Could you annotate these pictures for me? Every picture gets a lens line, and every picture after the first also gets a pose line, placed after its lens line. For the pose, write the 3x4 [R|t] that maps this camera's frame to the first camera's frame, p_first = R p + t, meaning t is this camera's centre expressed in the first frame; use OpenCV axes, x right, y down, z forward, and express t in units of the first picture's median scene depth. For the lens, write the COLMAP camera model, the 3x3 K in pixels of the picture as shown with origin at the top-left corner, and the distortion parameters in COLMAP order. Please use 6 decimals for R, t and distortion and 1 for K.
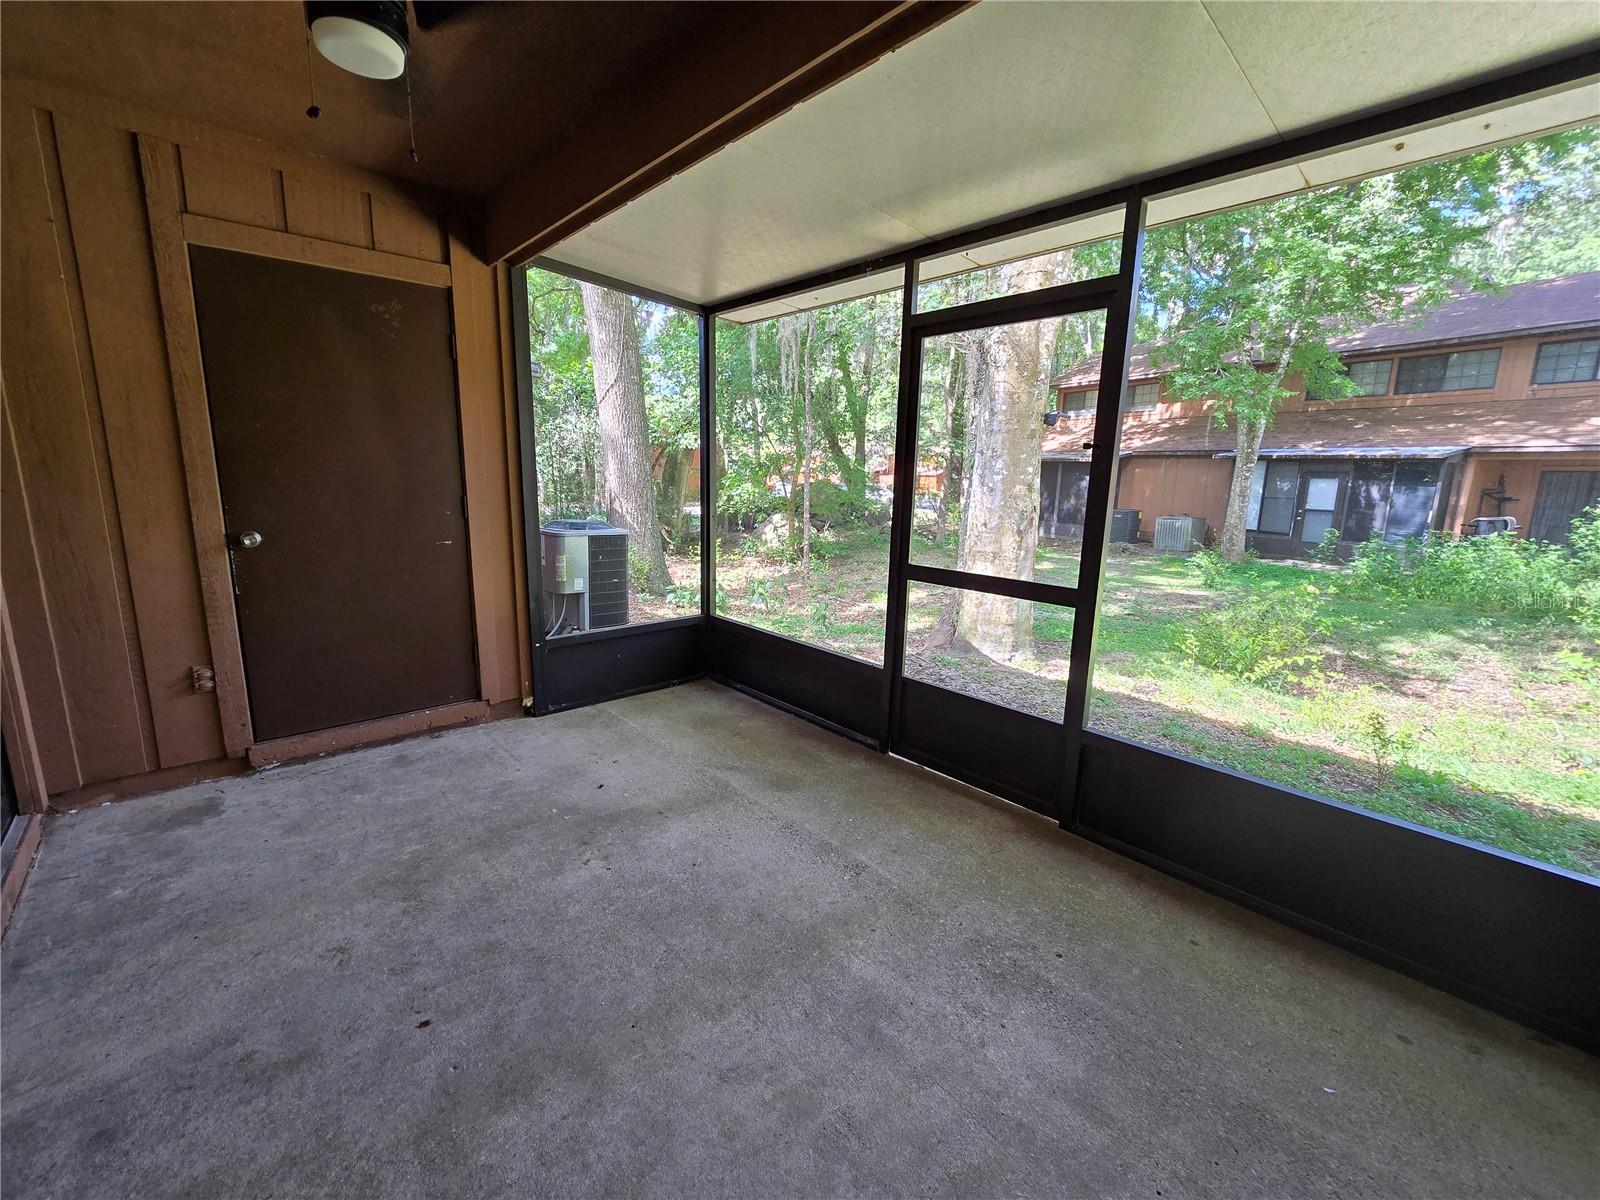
lens RADIAL K [[656.7, 0, 792.4], [0, 656.7, 592.4], [0, 0, 1]] dist [-0.002000, -0.000331]
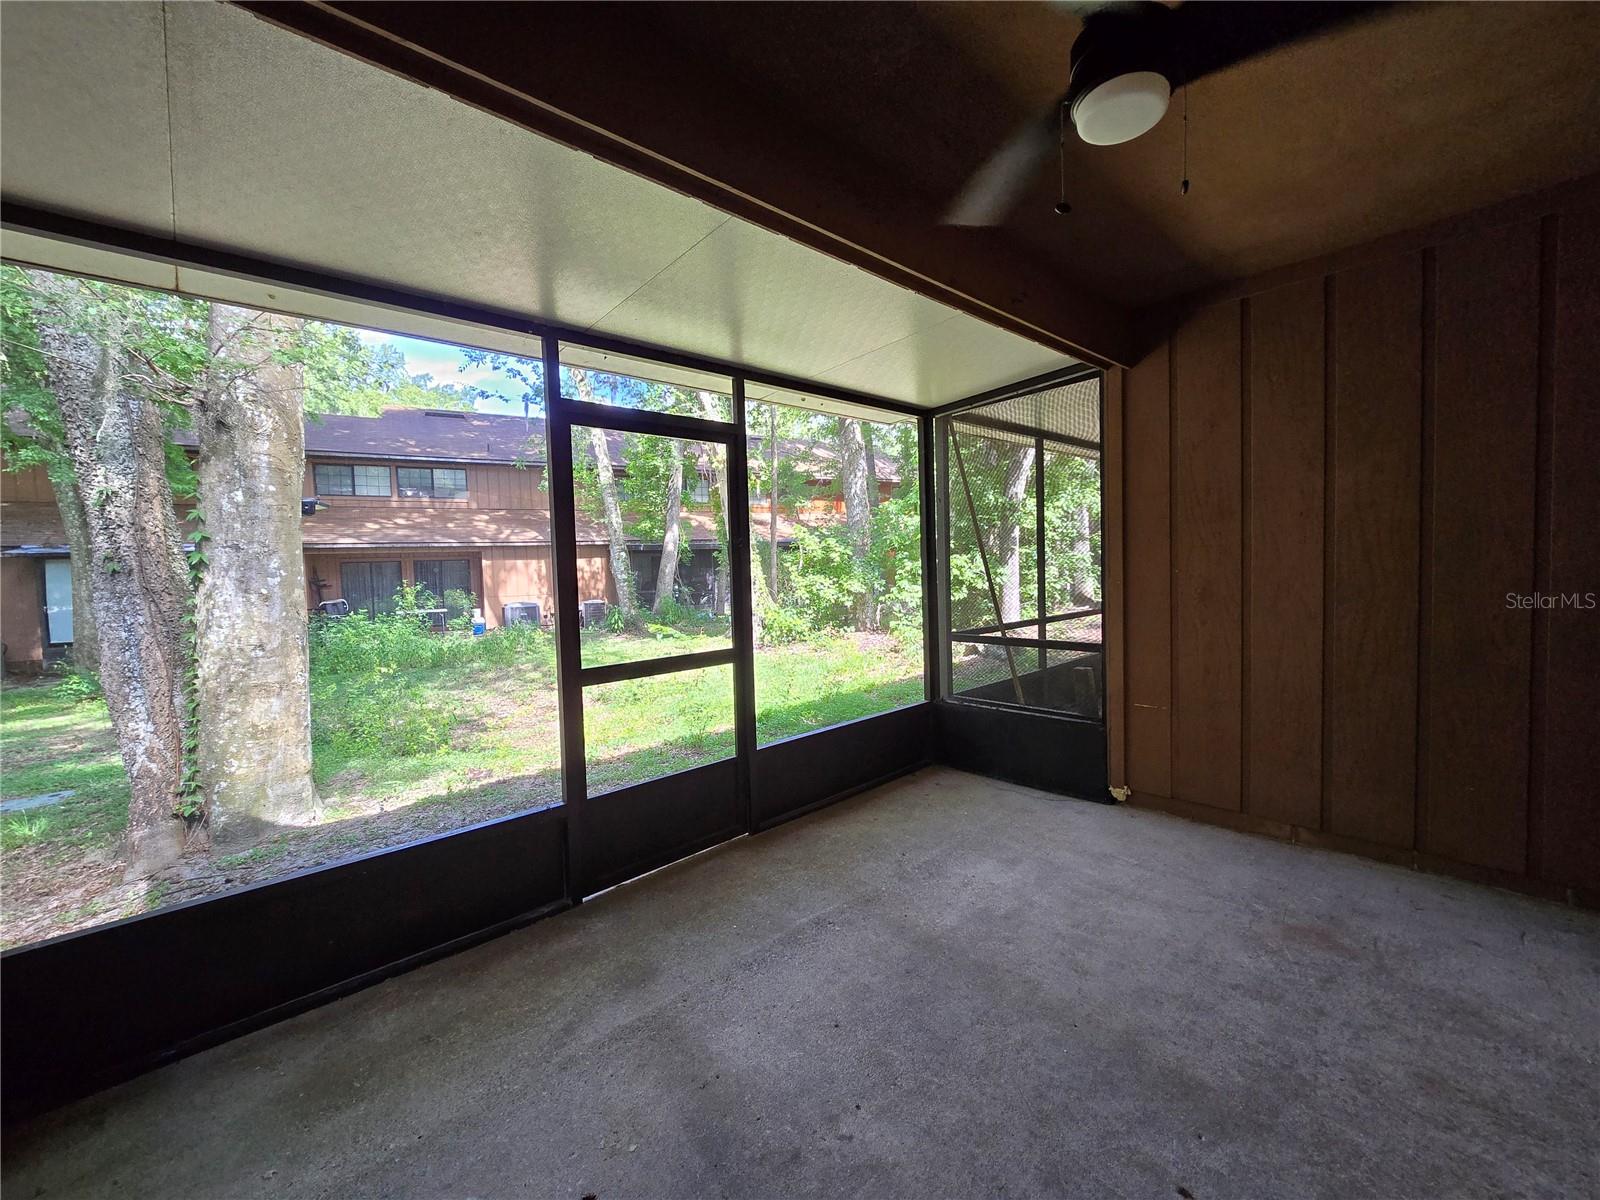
lens RADIAL K [[656.7, 0, 802.3], [0, 656.7, 596.5], [0, 0, 1]] dist [-0.002000, -0.000331]
pose [[-0.019855, -0.074629, 0.997014, -0.719812], [0.211105, 0.974415, 0.077142, -0.147920], [-0.977262, 0.212006, -0.003592, 0.707763]]
